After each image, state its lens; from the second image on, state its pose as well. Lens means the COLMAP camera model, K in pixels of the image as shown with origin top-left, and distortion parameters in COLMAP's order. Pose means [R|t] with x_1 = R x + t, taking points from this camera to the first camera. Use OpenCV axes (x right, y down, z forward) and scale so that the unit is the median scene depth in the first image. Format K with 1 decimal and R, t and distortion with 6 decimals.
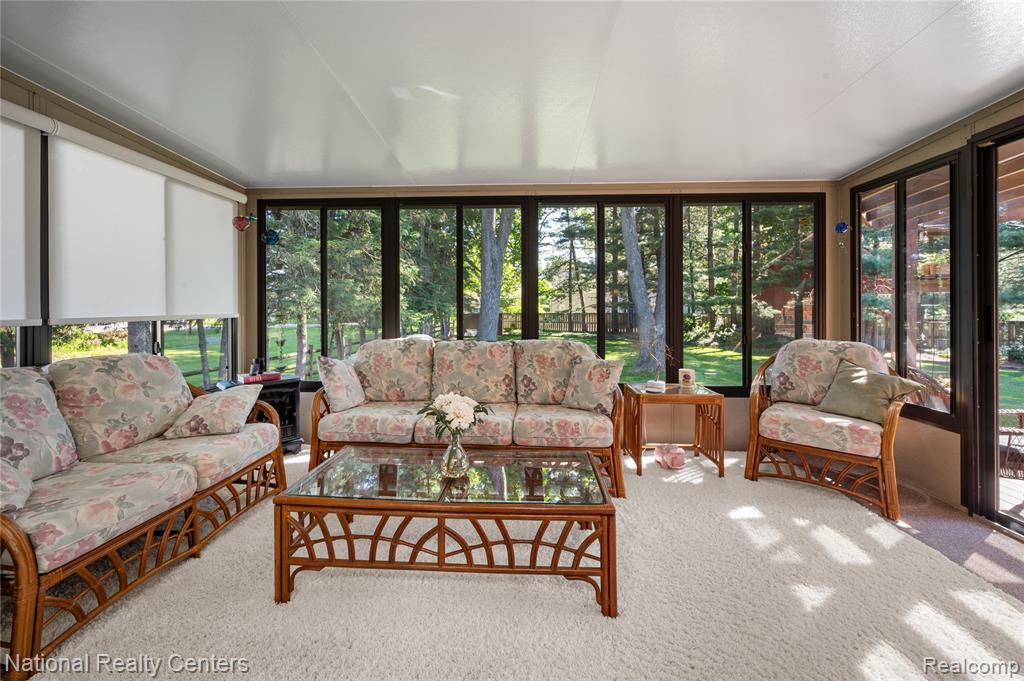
lens RADIAL K [[416.7, 0, 507.4], [0, 416.7, 307.8], [0, 0, 1]] dist [0.003208, 0.000261]
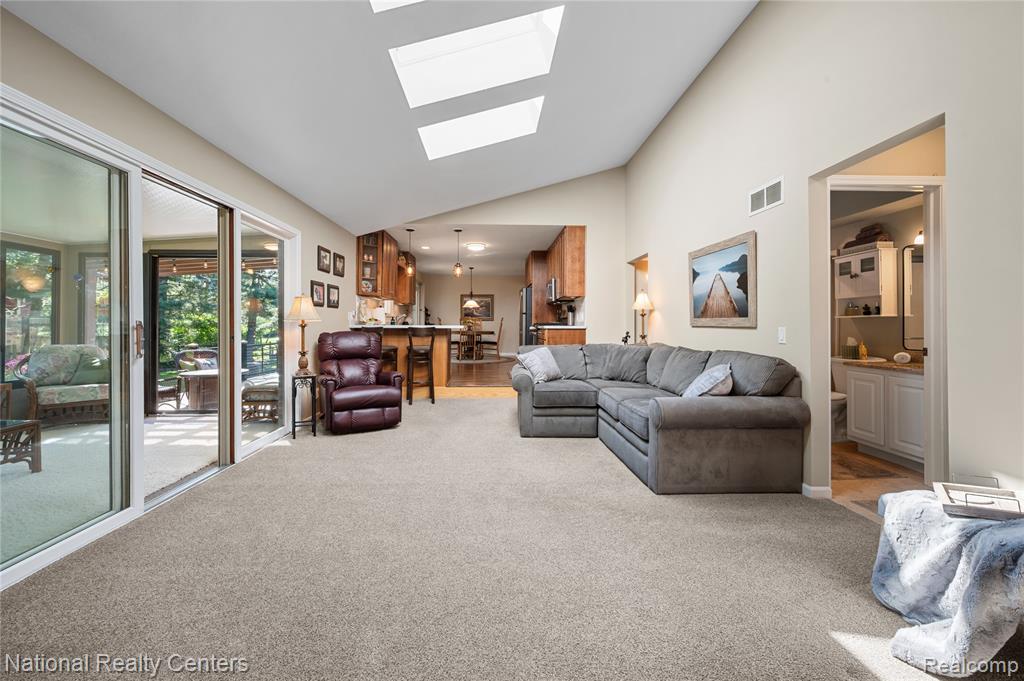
lens RADIAL K [[420.4, 0, 509.6], [0, 420.4, 323.0], [0, 0, 1]] dist [-0.001865, -0.000317]
pose [[-0.090357, 0.006874, 0.995886, -1.089882], [-0.002714, 0.999971, -0.007149, 0.000504], [-0.995906, -0.003349, -0.090336, -0.607249]]
